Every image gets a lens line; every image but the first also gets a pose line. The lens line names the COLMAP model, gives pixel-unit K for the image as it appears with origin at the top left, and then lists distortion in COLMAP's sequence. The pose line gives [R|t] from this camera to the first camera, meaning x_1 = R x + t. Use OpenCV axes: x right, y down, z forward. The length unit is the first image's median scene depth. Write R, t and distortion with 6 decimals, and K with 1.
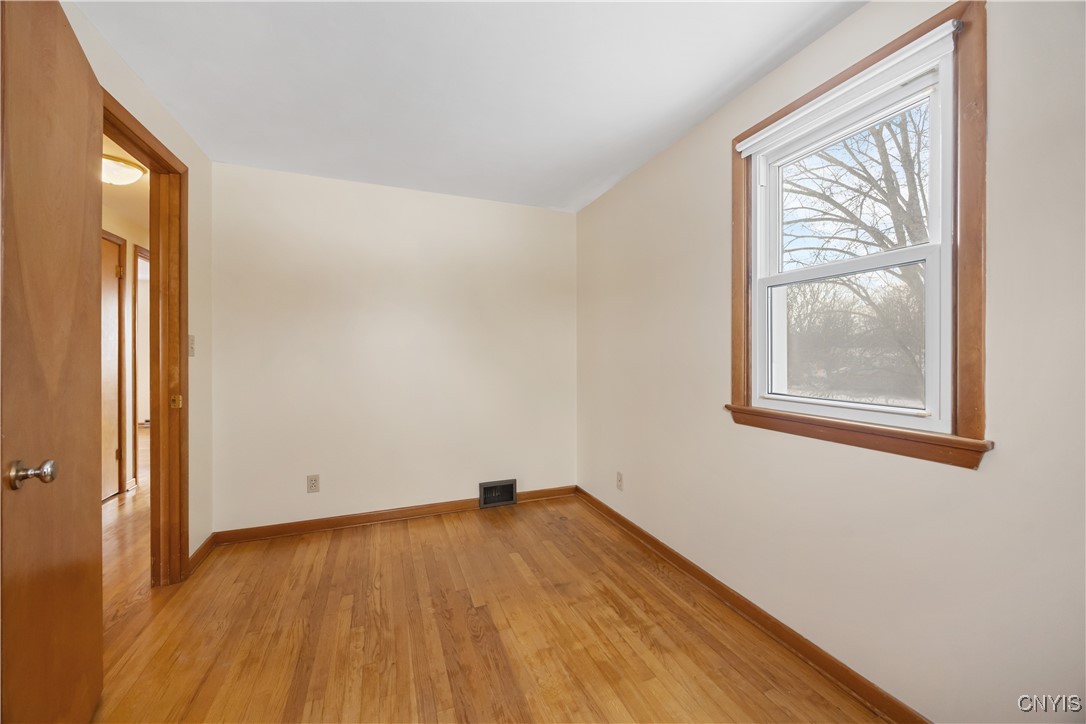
lens RADIAL K [[410.0, 0, 550.2], [0, 410.0, 360.3], [0, 0, 1]] dist [-0.001786, -0.000379]
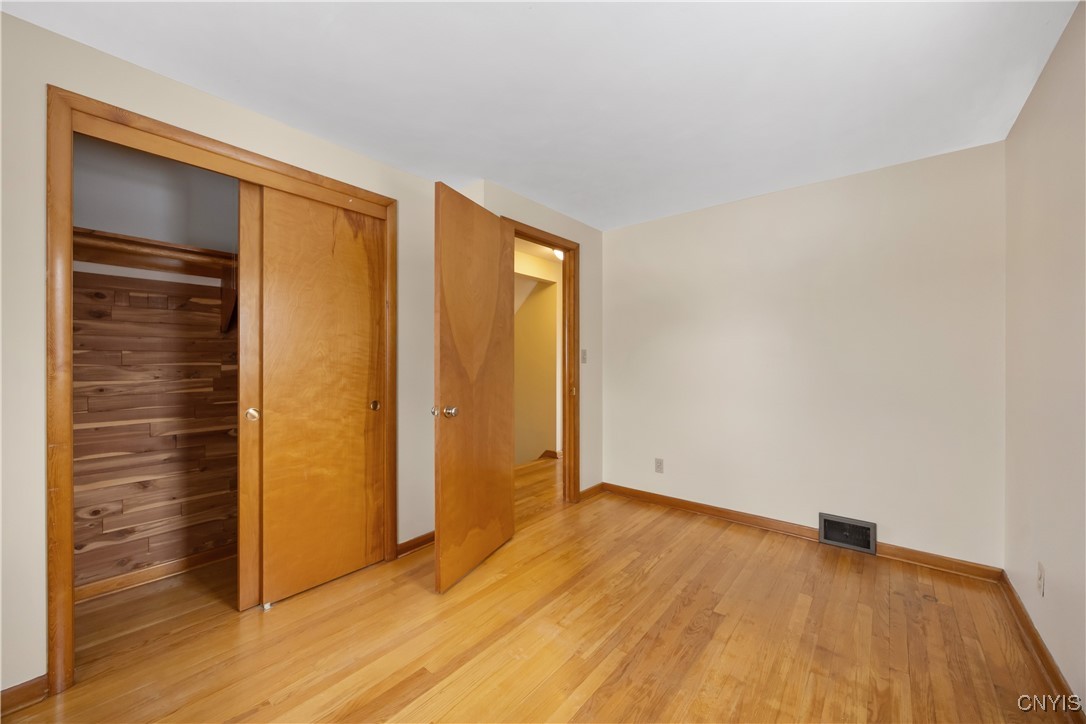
lens RADIAL K [[410.0, 0, 550.2], [0, 410.0, 360.3], [0, 0, 1]] dist [-0.001786, -0.000379]
pose [[0.482297, -0.000381, -0.876008, 0.478457], [-0.012216, 0.999900, -0.007161, -0.009941], [0.875923, 0.014155, 0.482244, 0.131035]]
